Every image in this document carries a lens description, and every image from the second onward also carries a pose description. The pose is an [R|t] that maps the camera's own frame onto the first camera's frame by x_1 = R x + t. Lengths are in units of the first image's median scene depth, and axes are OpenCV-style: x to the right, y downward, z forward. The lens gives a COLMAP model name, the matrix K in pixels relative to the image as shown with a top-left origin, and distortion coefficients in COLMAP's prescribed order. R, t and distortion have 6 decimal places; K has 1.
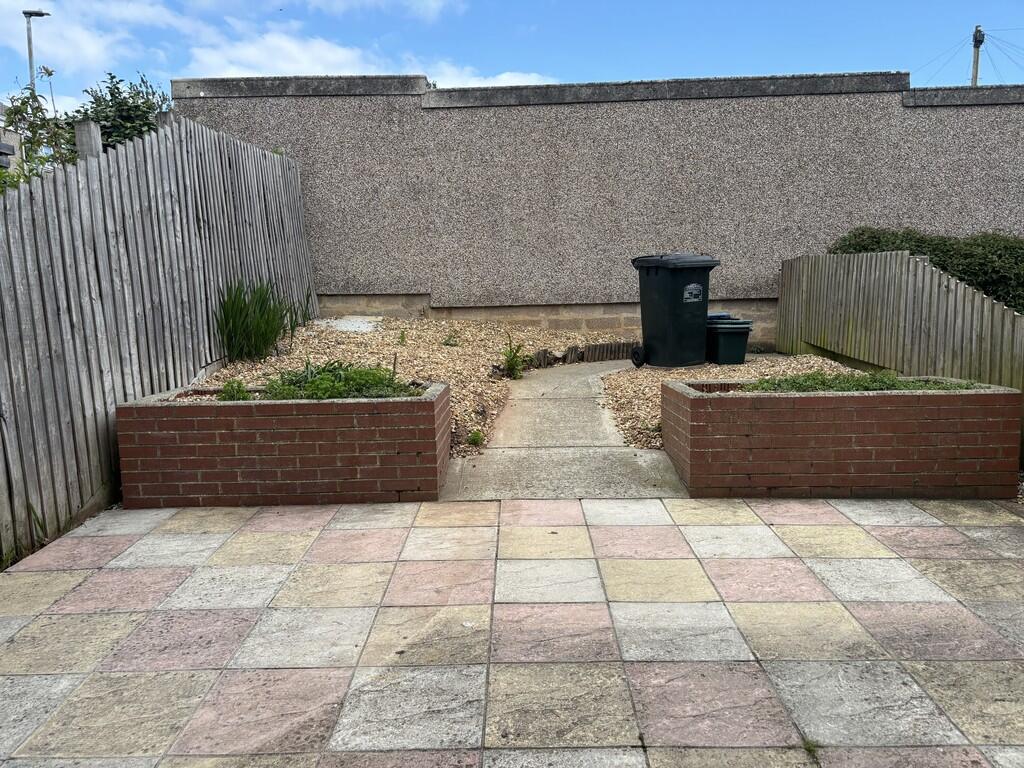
lens RADIAL K [[773.9, 0, 502.8], [0, 773.9, 391.4], [0, 0, 1]] dist [0.041387, -0.038517]
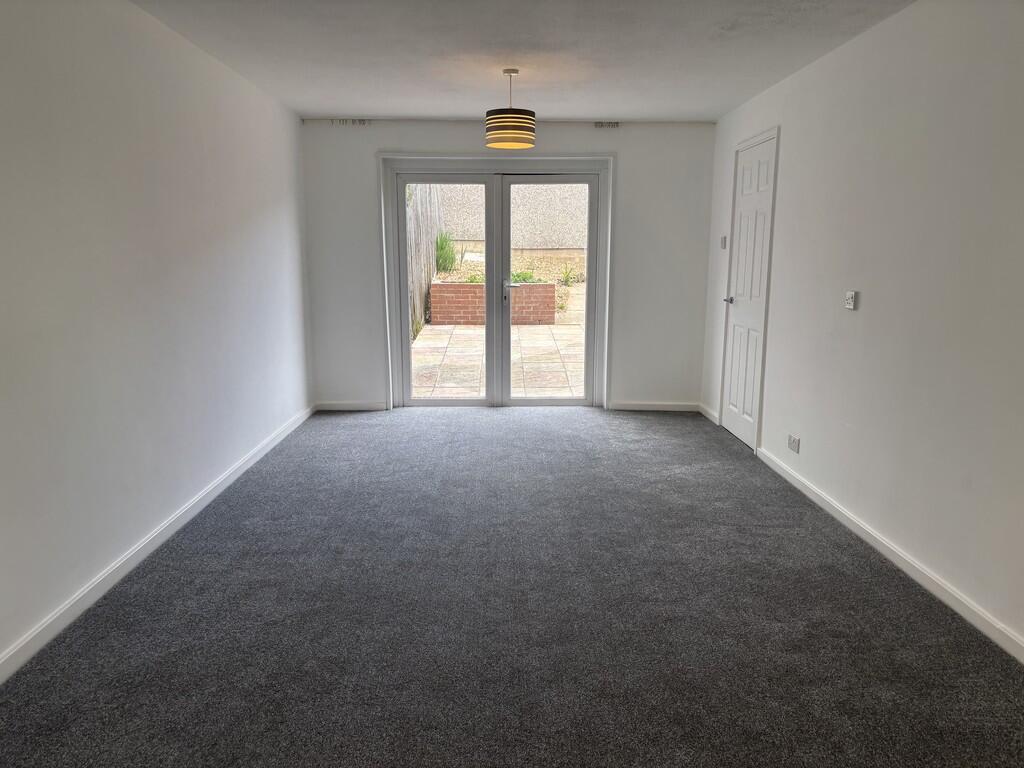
lens RADIAL K [[773.9, 0, 512.3], [0, 773.9, 386.4], [0, 0, 1]] dist [0.041387, -0.038517]
pose [[0.999158, 0.018843, 0.036434, -0.311414], [-0.021095, 0.997825, 0.062457, 0.188369], [-0.035178, -0.063173, 0.997382, -1.550188]]
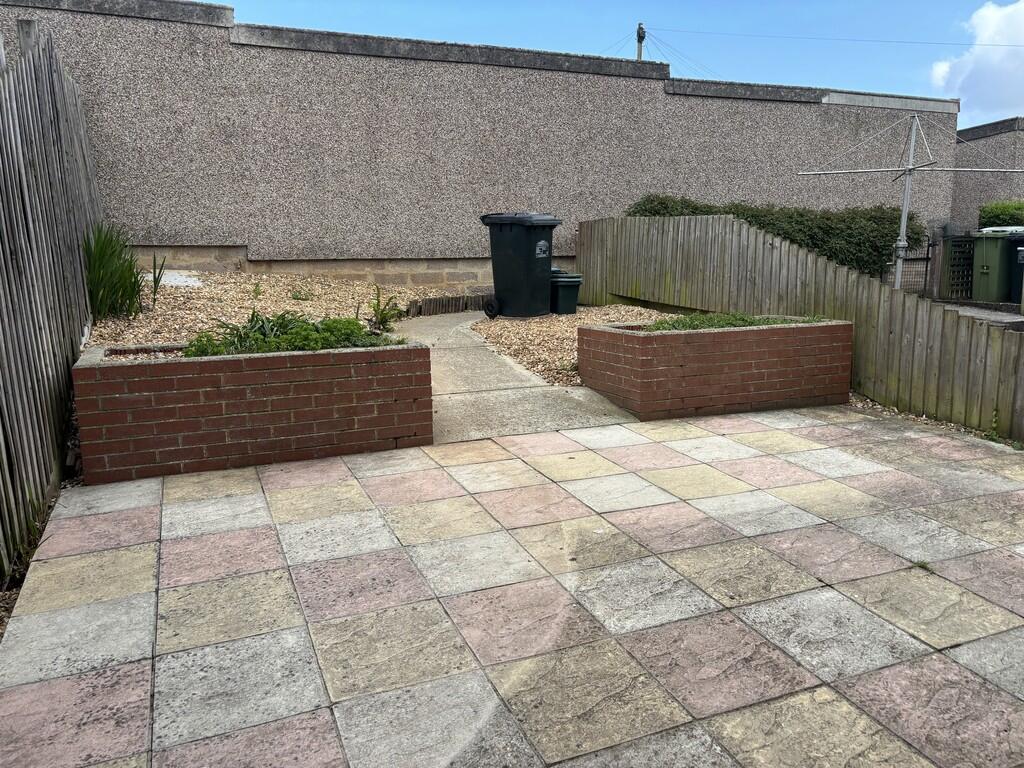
lens RADIAL K [[773.9, 0, 516.1], [0, 773.9, 383.6], [0, 0, 1]] dist [0.041387, -0.038517]
pose [[0.912207, -0.057652, 0.405654, -0.396179], [0.041293, 0.997946, 0.048971, 0.014596], [-0.407645, -0.027921, 0.912714, 0.011981]]
